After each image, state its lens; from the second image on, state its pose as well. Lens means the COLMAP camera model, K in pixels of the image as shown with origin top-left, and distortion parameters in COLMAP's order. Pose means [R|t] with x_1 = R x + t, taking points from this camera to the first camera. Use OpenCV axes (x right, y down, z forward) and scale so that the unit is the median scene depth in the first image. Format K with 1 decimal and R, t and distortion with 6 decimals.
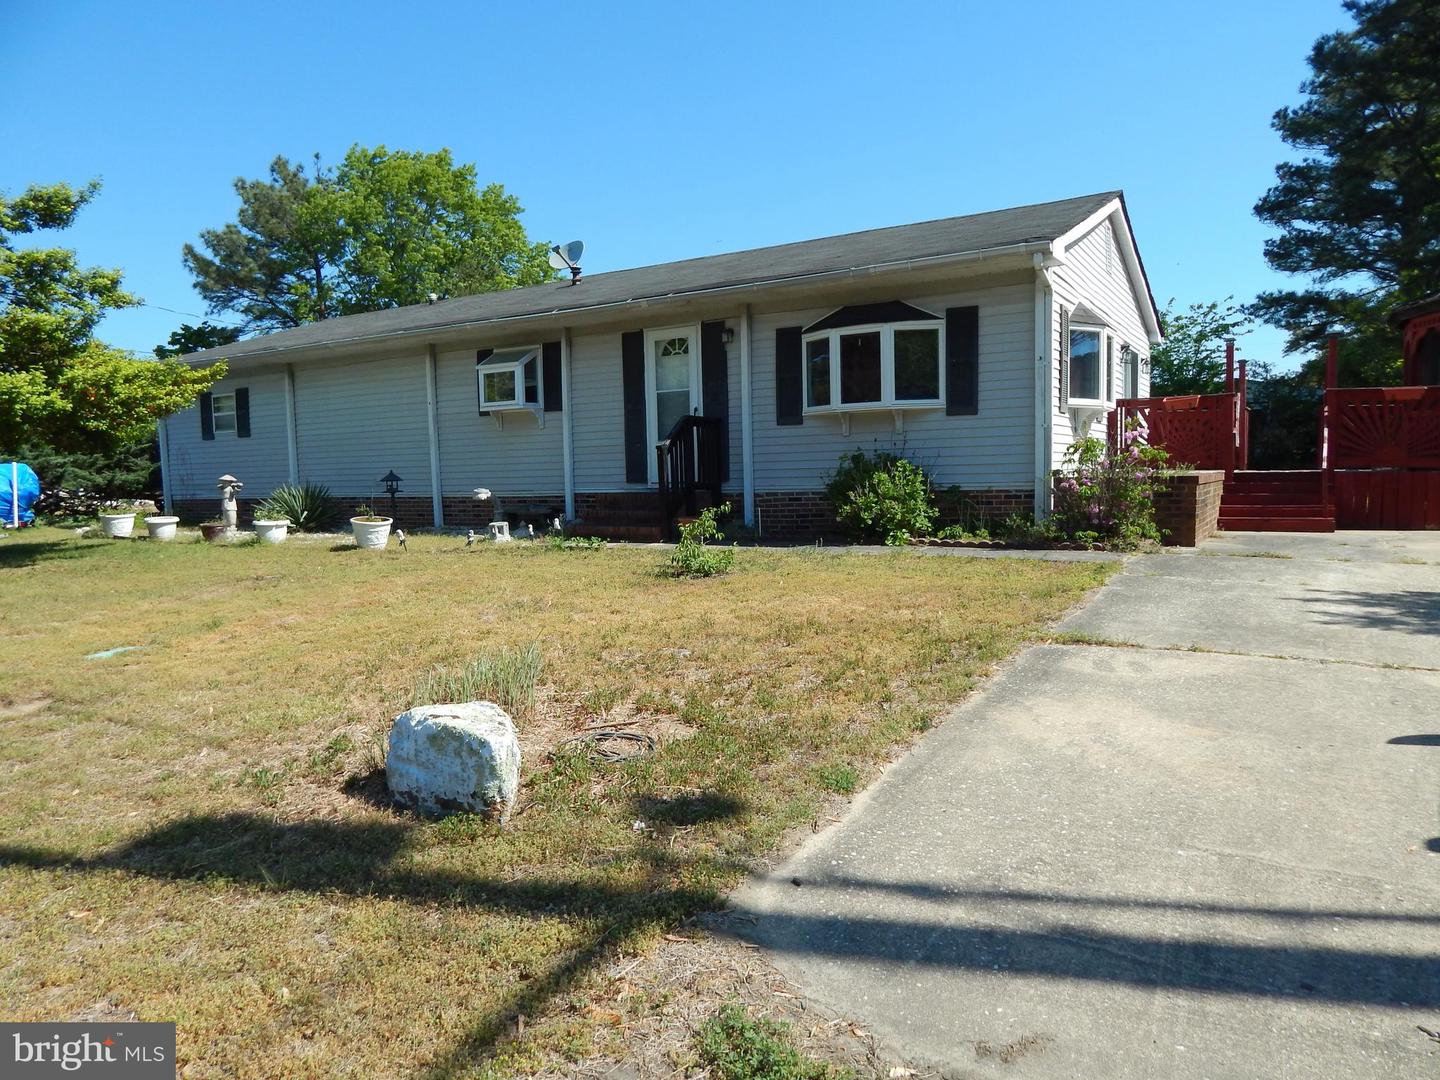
lens RADIAL K [[951.8, 0, 723.0], [0, 951.8, 539.2], [0, 0, 1]] dist [0.003914, -0.007317]
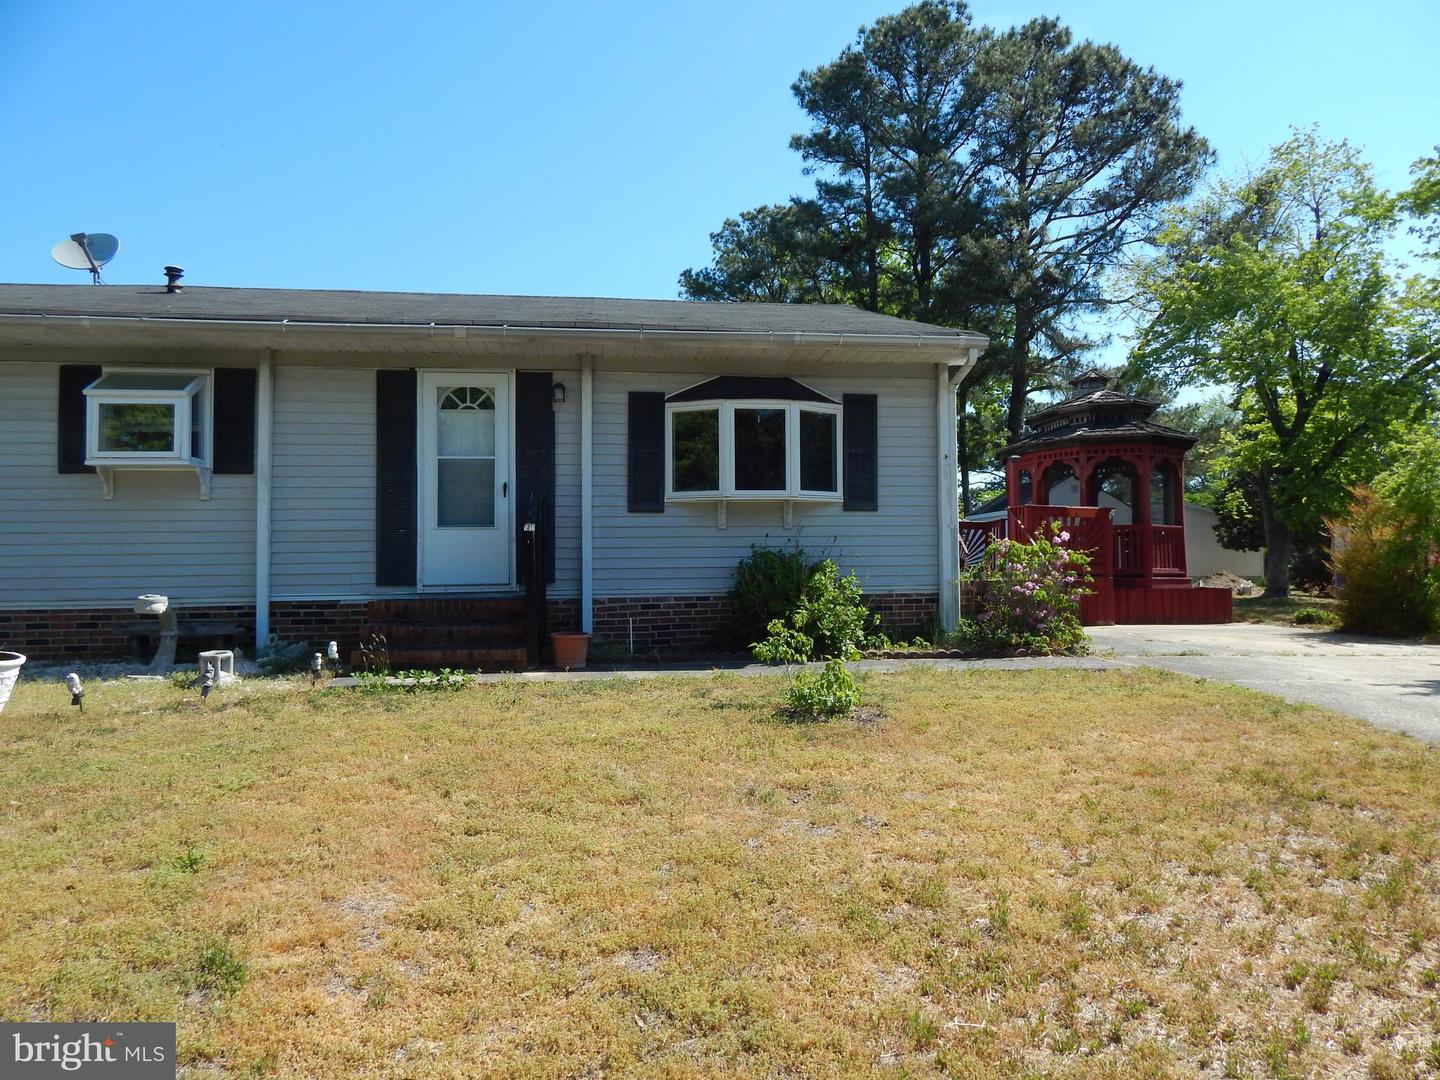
lens RADIAL K [[951.8, 0, 717.8], [0, 951.8, 535.4], [0, 0, 1]] dist [0.003914, -0.007317]
pose [[0.777519, 0.035231, 0.627872, -0.379855], [0.036207, 0.994265, -0.100627, -0.019095], [-0.627817, 0.100973, 0.771784, 0.351318]]
